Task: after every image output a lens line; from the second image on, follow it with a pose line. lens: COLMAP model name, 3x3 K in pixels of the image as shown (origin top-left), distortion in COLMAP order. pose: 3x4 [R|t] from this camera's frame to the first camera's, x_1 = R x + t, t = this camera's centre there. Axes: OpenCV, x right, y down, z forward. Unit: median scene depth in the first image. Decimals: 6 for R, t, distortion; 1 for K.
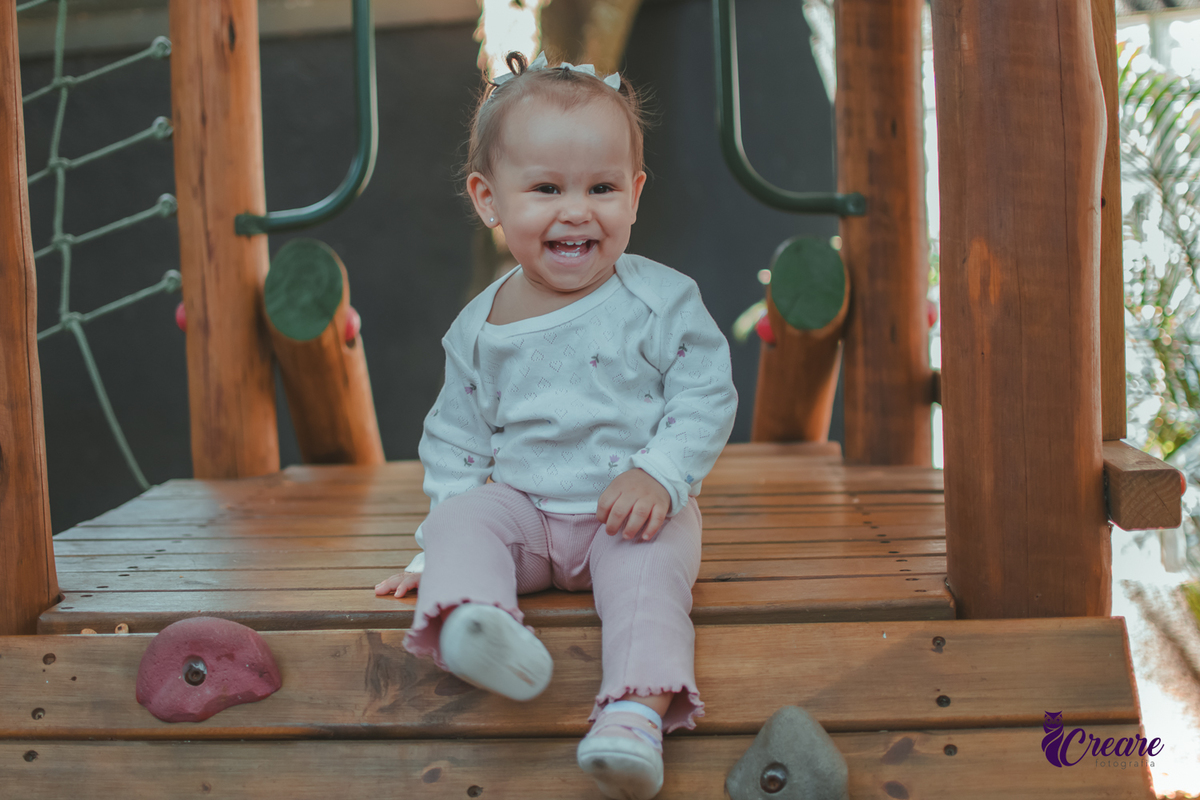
lens RADIAL K [[1846.2, 0, 600.0], [0, 1846.2, 400.0], [0, 0, 1]] dist [-0.167277, 0.092461]
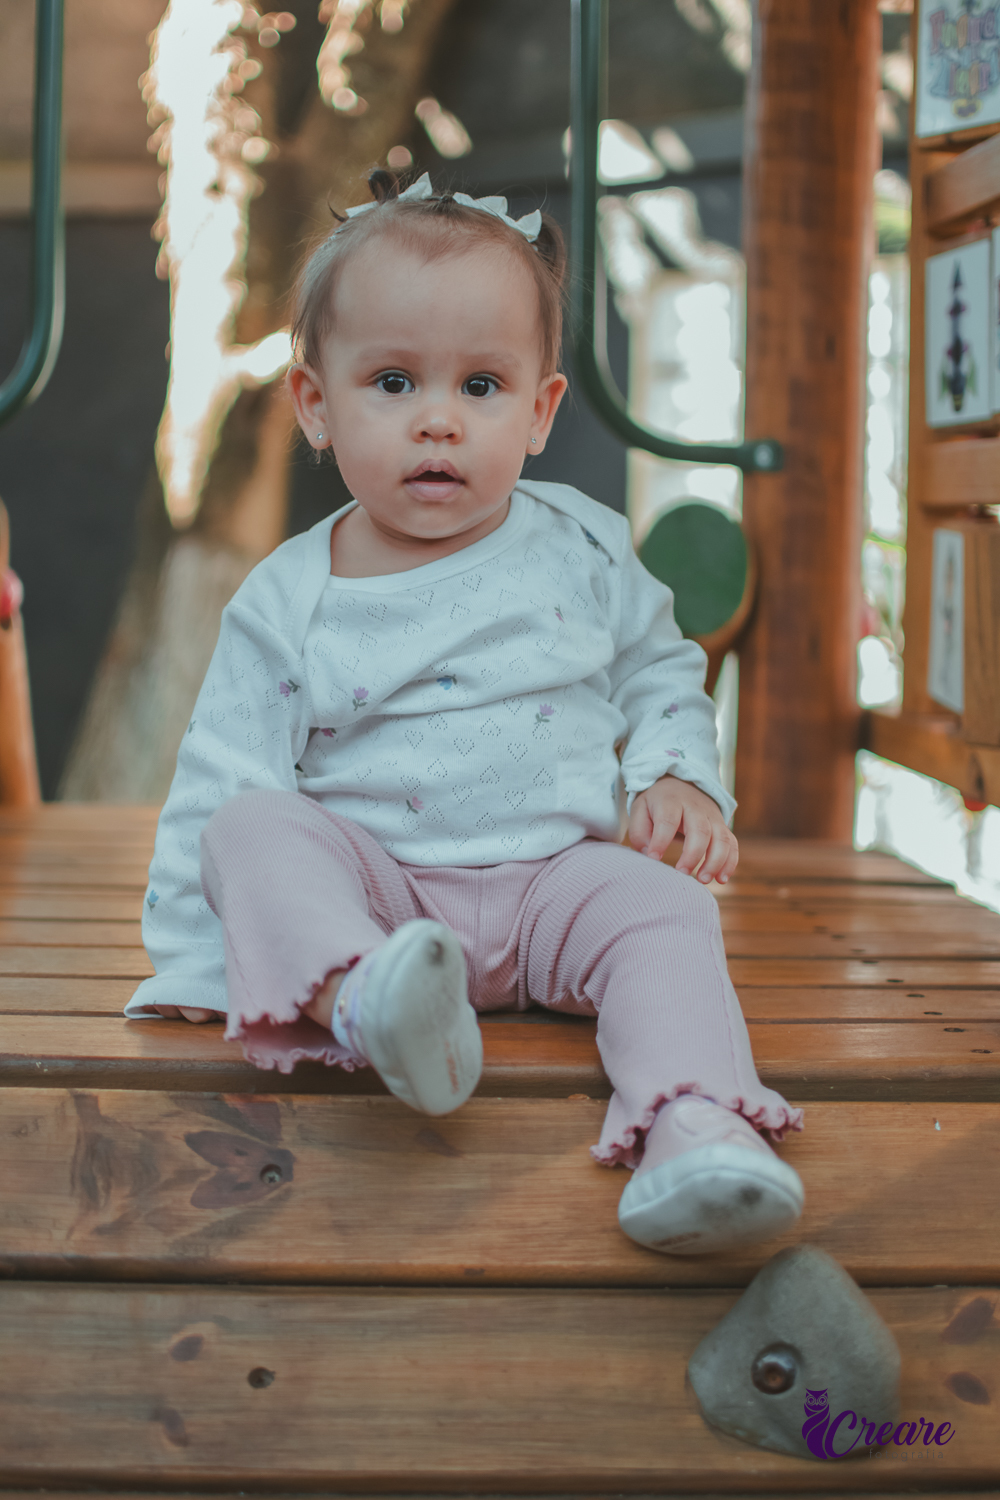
lens RADIAL K [[2307.8, 0, 499.3], [0, 2307.8, 714.6], [0, 0, 1]] dist [-0.167277, 0.092461]
pose [[0.993020, 0.045833, 0.108675, -0.077017], [-0.044722, 0.998919, -0.012646, 0.007746], [-0.109137, 0.007697, 0.993997, 0.255579]]
